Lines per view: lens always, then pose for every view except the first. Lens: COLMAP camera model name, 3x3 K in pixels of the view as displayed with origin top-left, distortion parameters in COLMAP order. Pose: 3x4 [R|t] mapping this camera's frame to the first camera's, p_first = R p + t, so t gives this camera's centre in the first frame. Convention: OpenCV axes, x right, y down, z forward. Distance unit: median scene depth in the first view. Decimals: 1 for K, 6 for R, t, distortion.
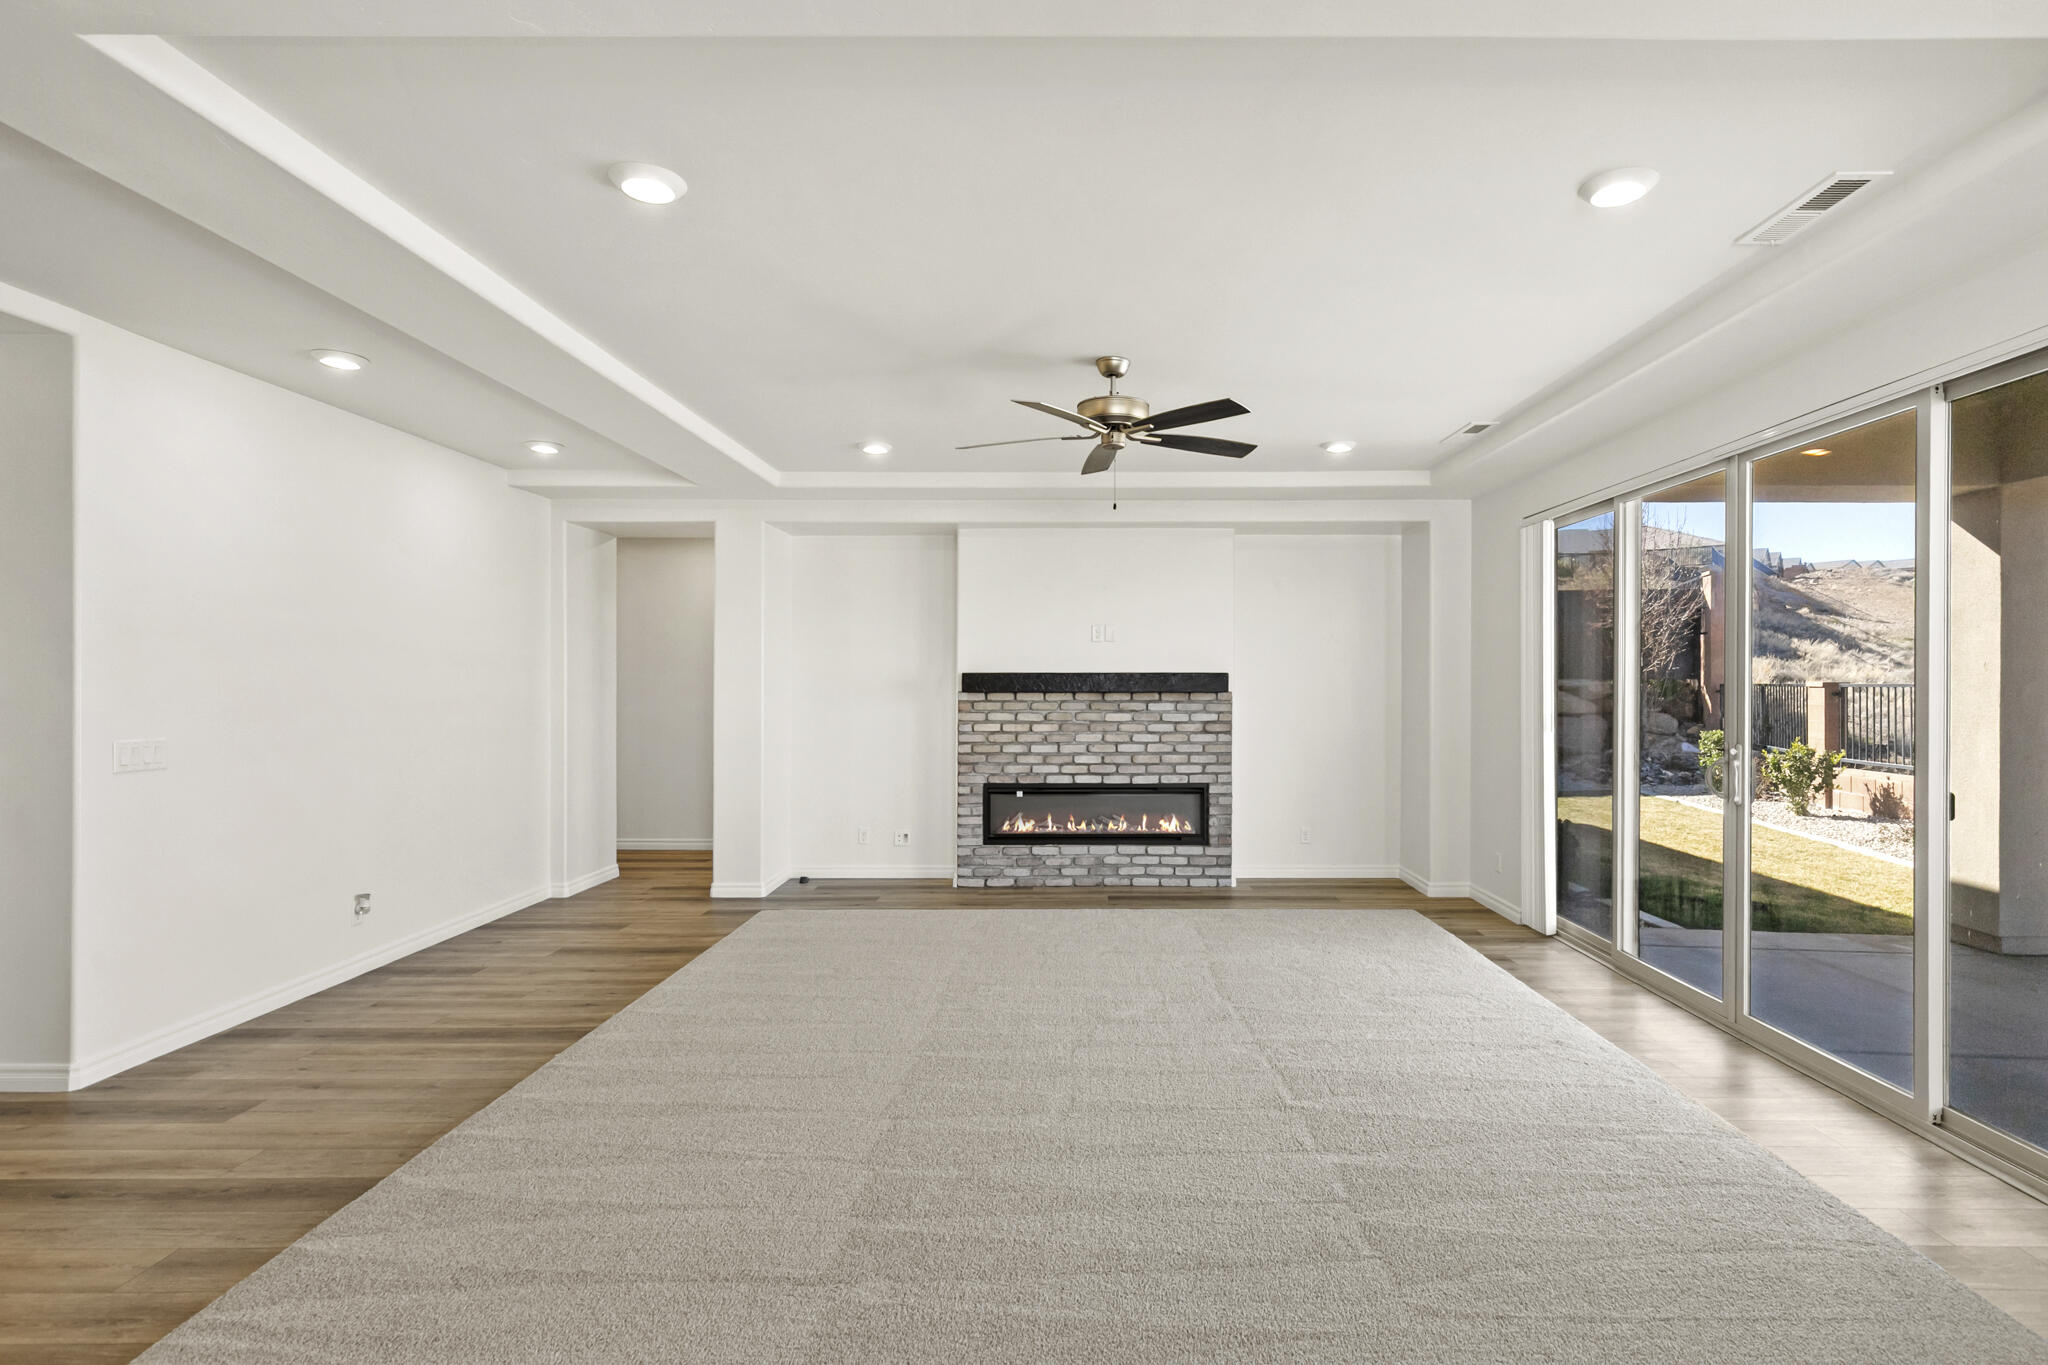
lens RADIAL K [[989.9, 0, 1085.1], [0, 989.9, 679.1], [0, 0, 1]] dist [-0.000067, -0.000143]
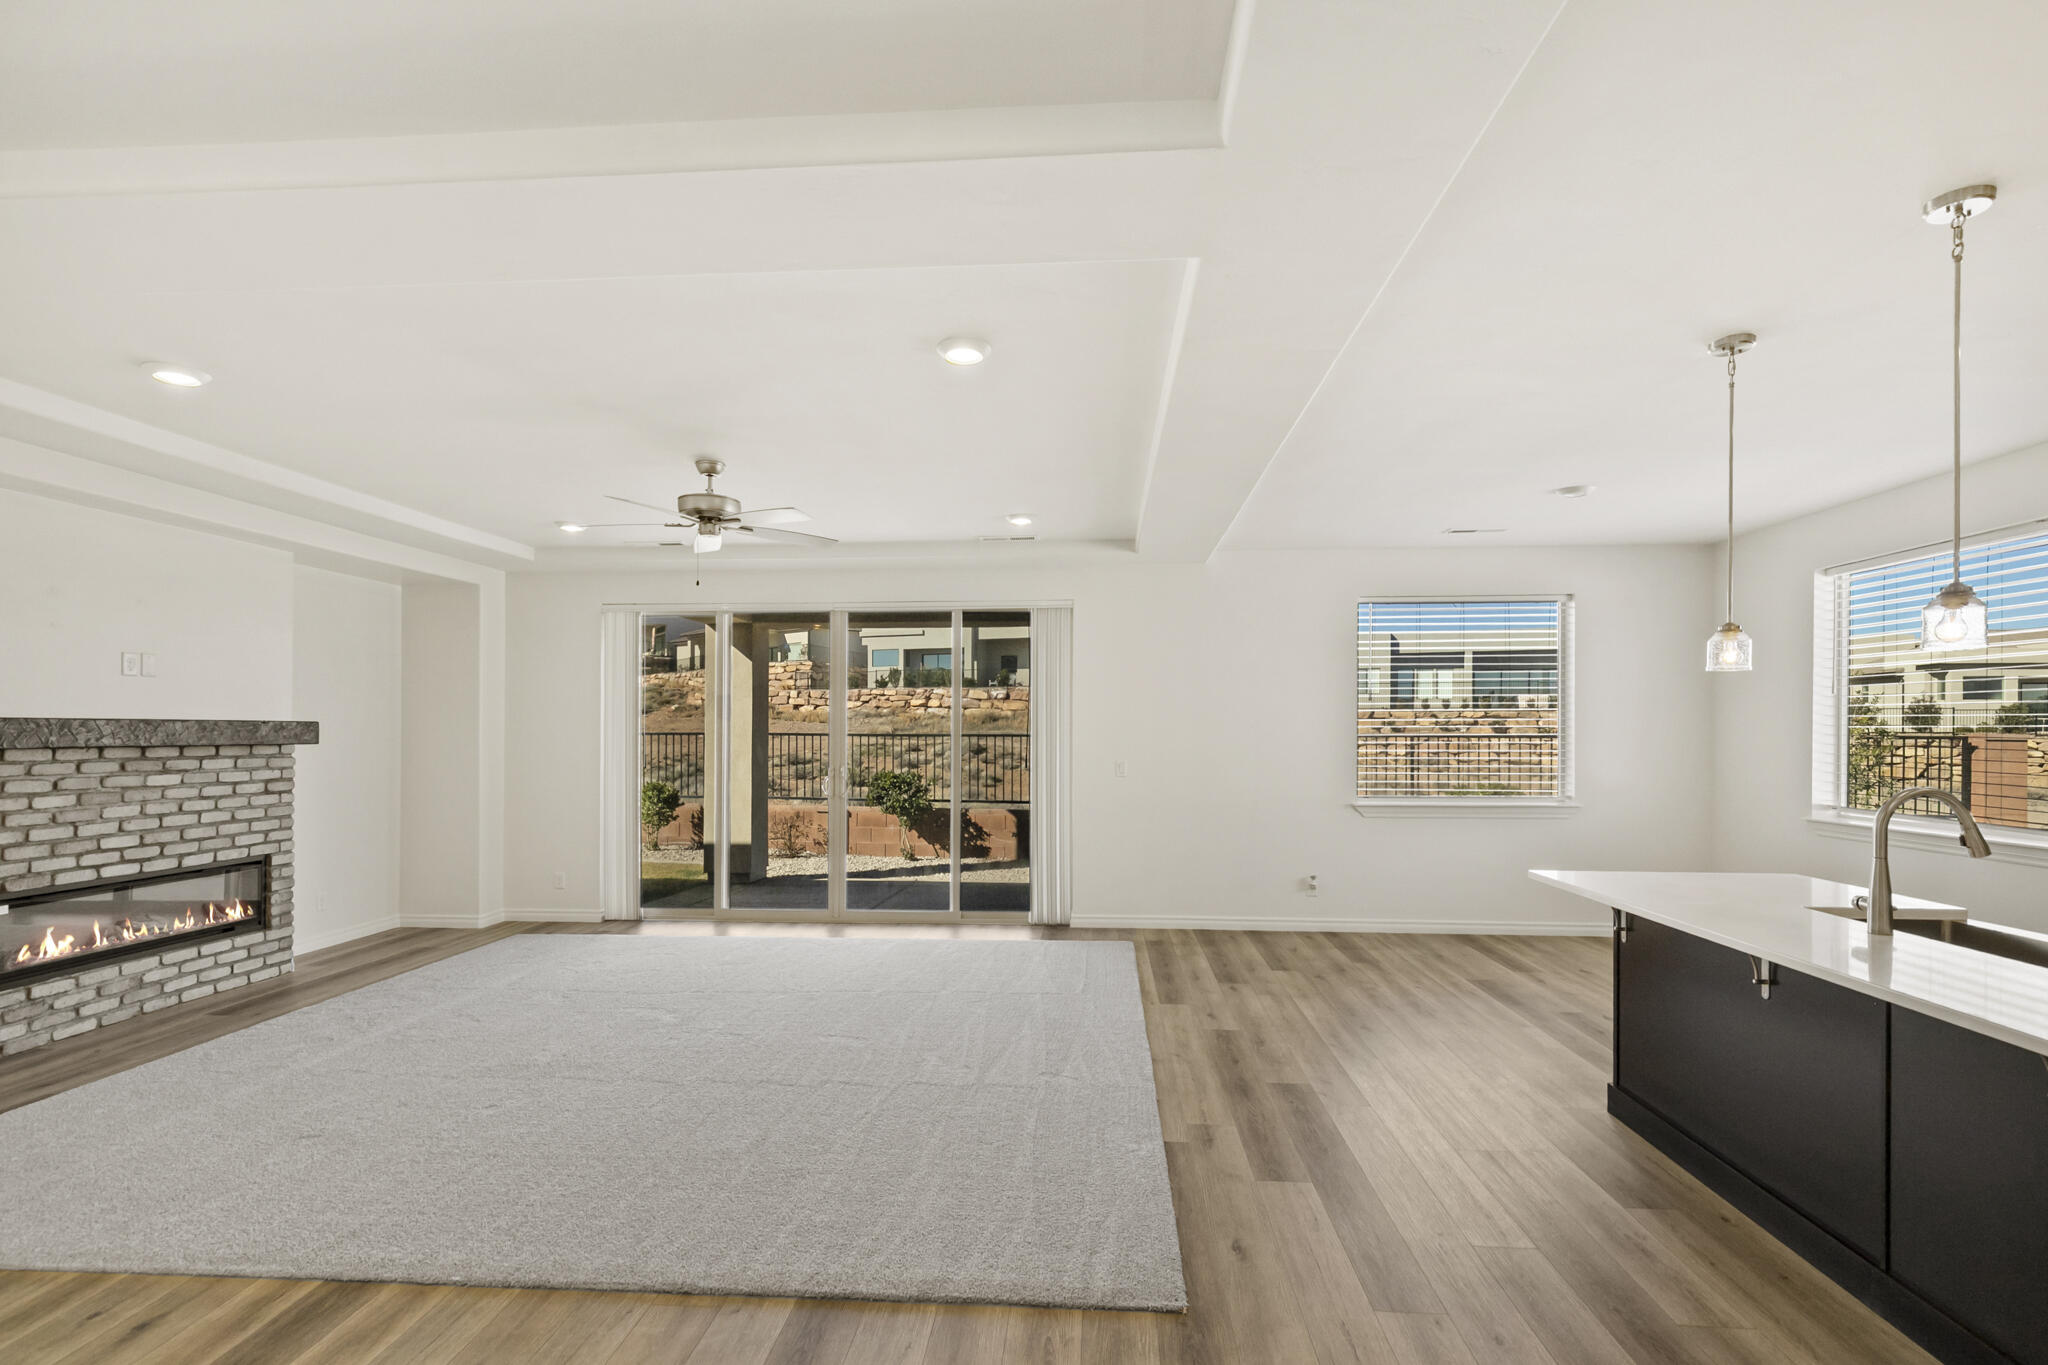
lens RADIAL K [[954.8, 0, 1025.3], [0, 954.8, 727.3], [0, 0, 1]] dist [0.006405, -0.000362]
pose [[0.080118, 0.003517, 0.996779, -0.628836], [-0.000208, 0.999994, -0.003511, 0.001483], [-0.996785, 0.000074, 0.080119, 0.302050]]
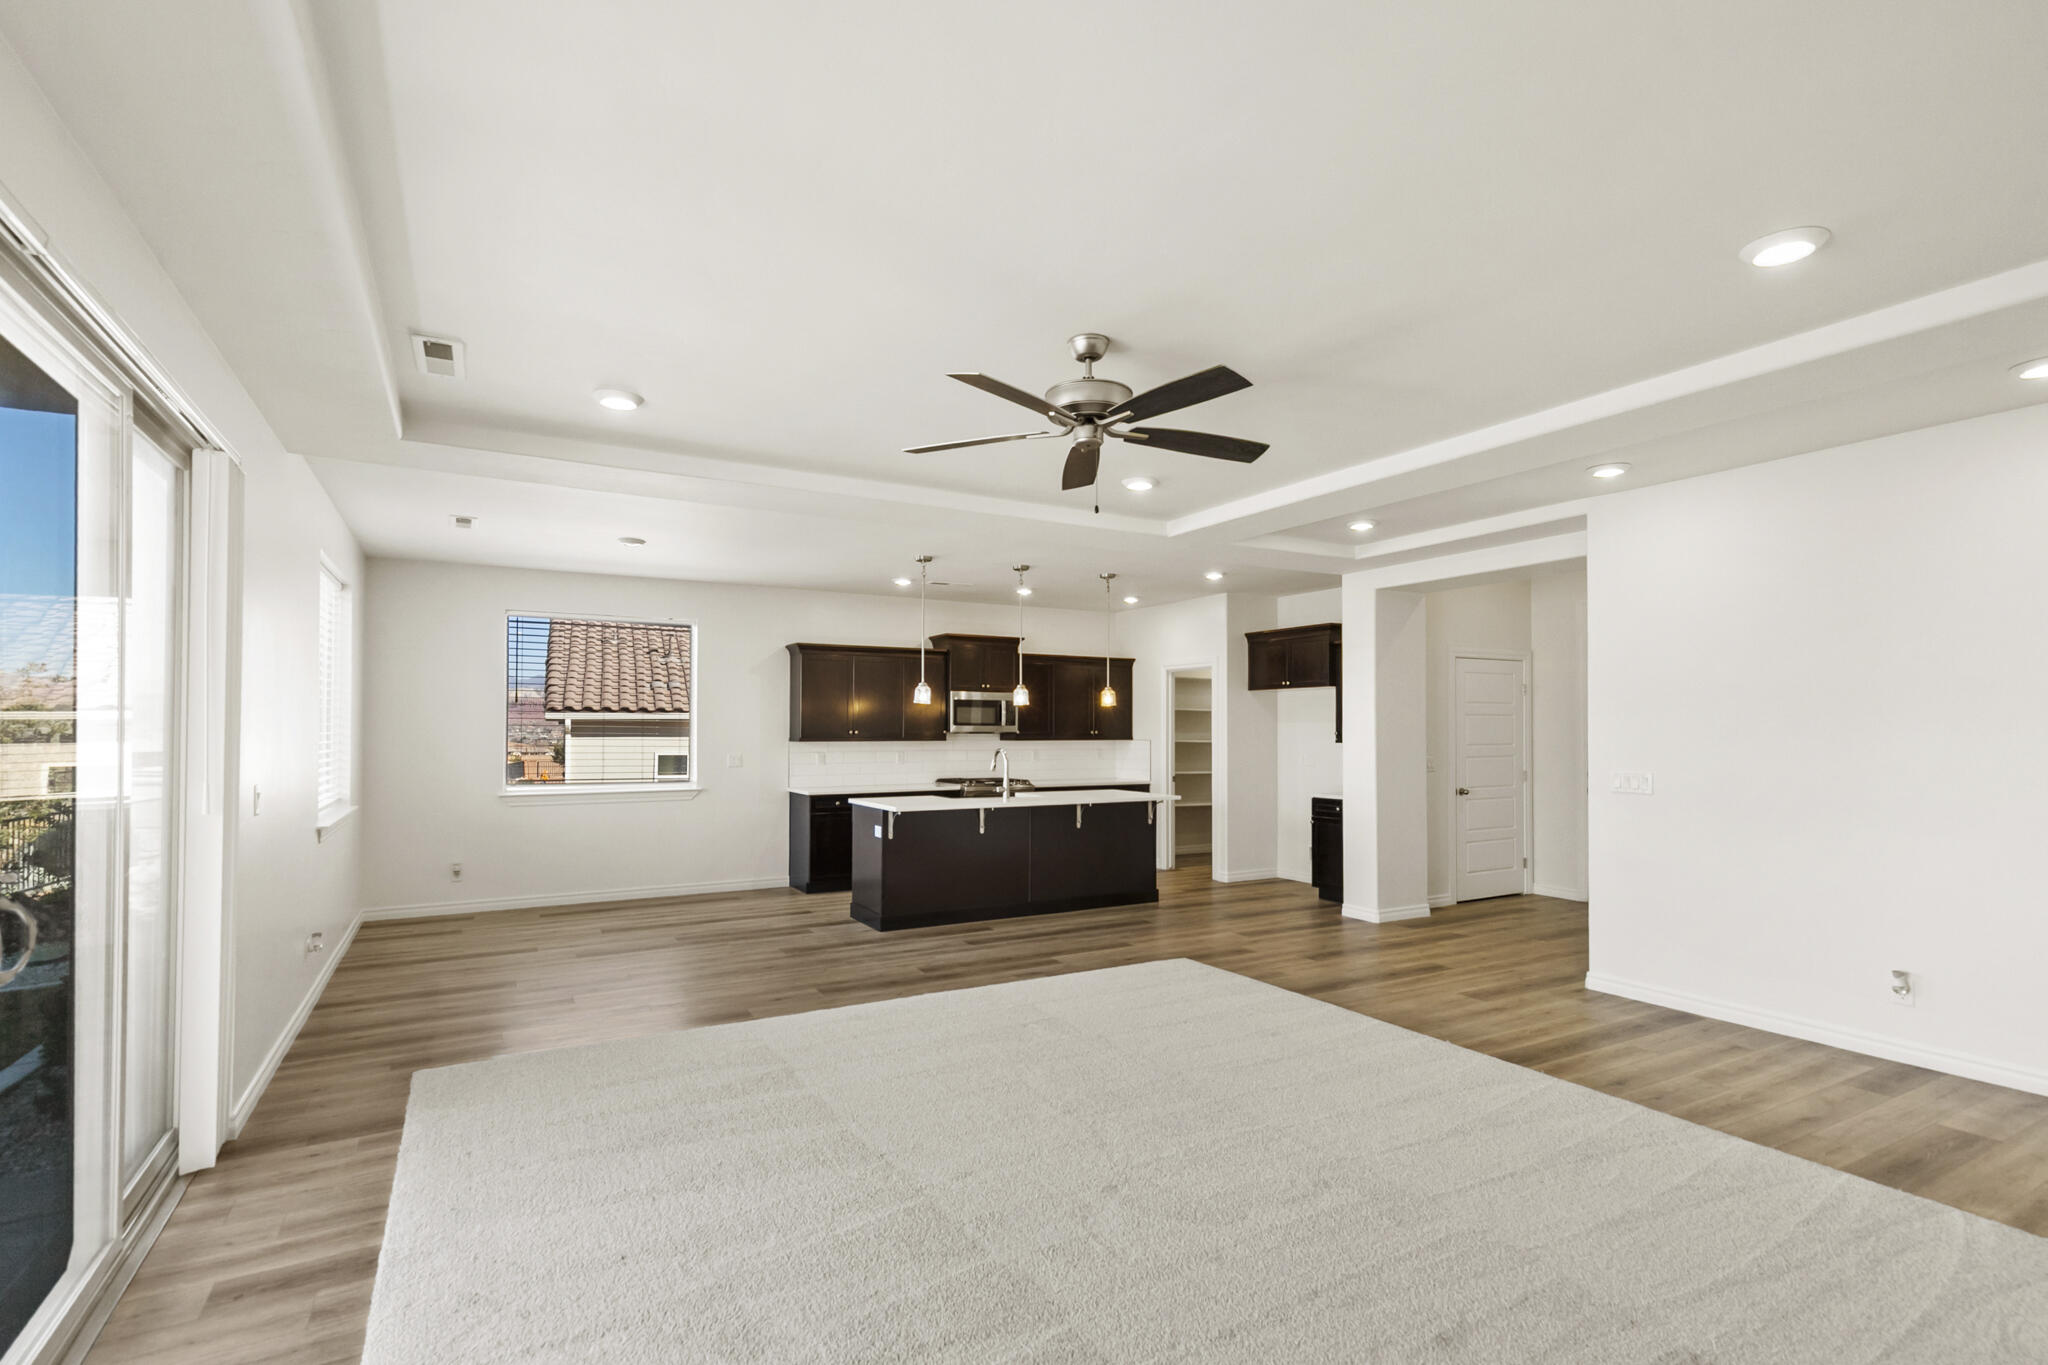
lens RADIAL K [[954.8, 0, 1025.3], [0, 954.8, 727.3], [0, 0, 1]] dist [0.006405, -0.000362]
pose [[-0.866372, -0.003195, -0.499390, 0.260141], [-0.001492, 0.999992, -0.003810, 0.003023], [0.499398, -0.002556, -0.866369, 0.937432]]
